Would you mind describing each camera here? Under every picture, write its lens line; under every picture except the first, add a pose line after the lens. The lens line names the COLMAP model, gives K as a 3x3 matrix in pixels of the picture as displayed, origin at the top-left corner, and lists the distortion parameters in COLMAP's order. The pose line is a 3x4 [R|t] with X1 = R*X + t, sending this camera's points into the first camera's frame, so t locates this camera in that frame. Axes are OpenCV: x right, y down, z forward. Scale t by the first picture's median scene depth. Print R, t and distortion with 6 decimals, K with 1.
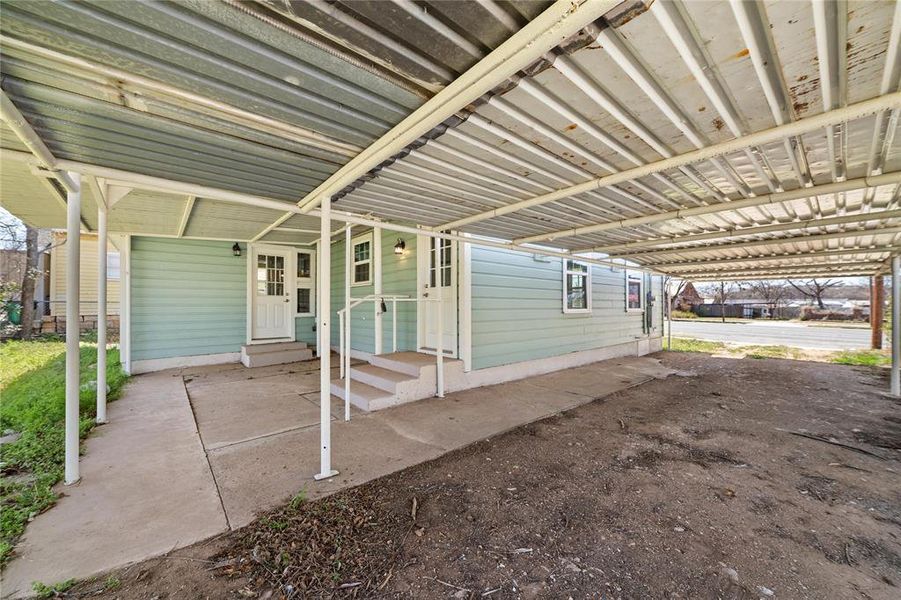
lens RADIAL K [[339.1, 0, 450.8], [0, 339.1, 302.3], [0, 0, 1]] dist [-0.008652, 0.000038]
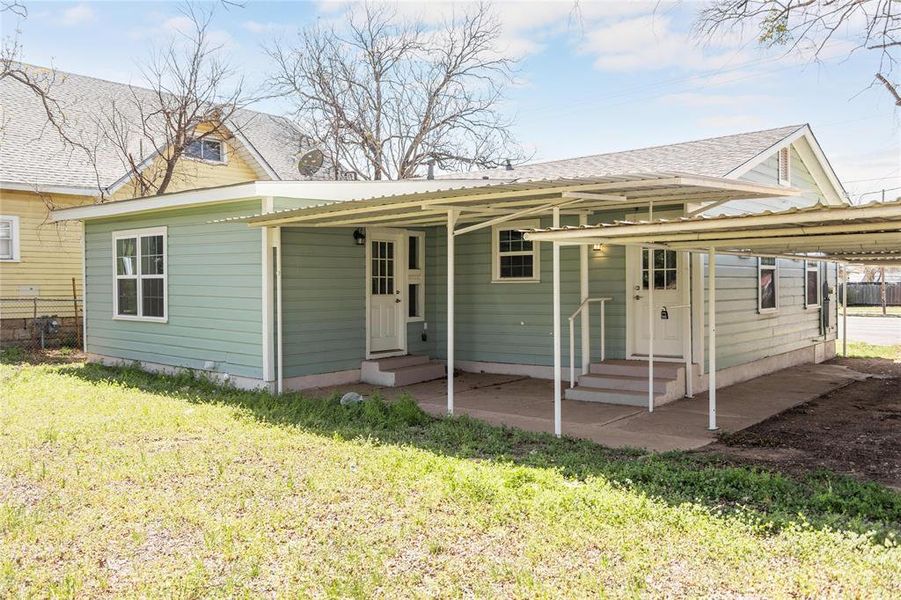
lens RADIAL K [[732.6, 0, 450.6], [0, 732.6, 298.5], [0, 0, 1]] dist [-0.014161, -0.009558]
pose [[0.988412, -0.011646, 0.151348, -0.678719], [0.007438, 0.999571, 0.028339, -0.061563], [-0.151613, -0.026885, 0.988074, -0.694864]]
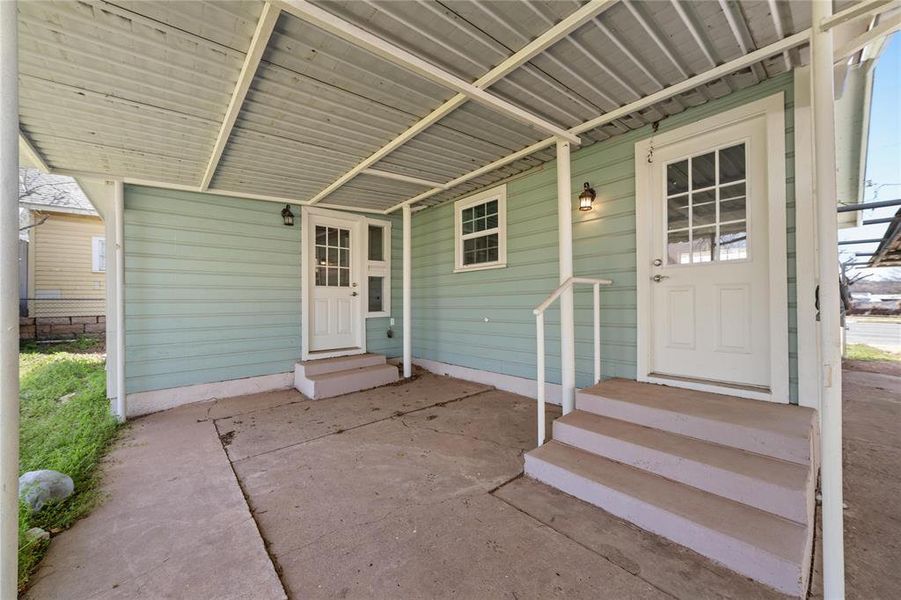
lens RADIAL K [[339.1, 0, 452.4], [0, 339.1, 300.1], [0, 0, 1]] dist [-0.008652, 0.000038]
pose [[0.999974, -0.006997, -0.001596, -0.313896], [0.007000, 0.999975, 0.001384, 0.008339], [0.001586, -0.001395, 0.999998, 0.345162]]
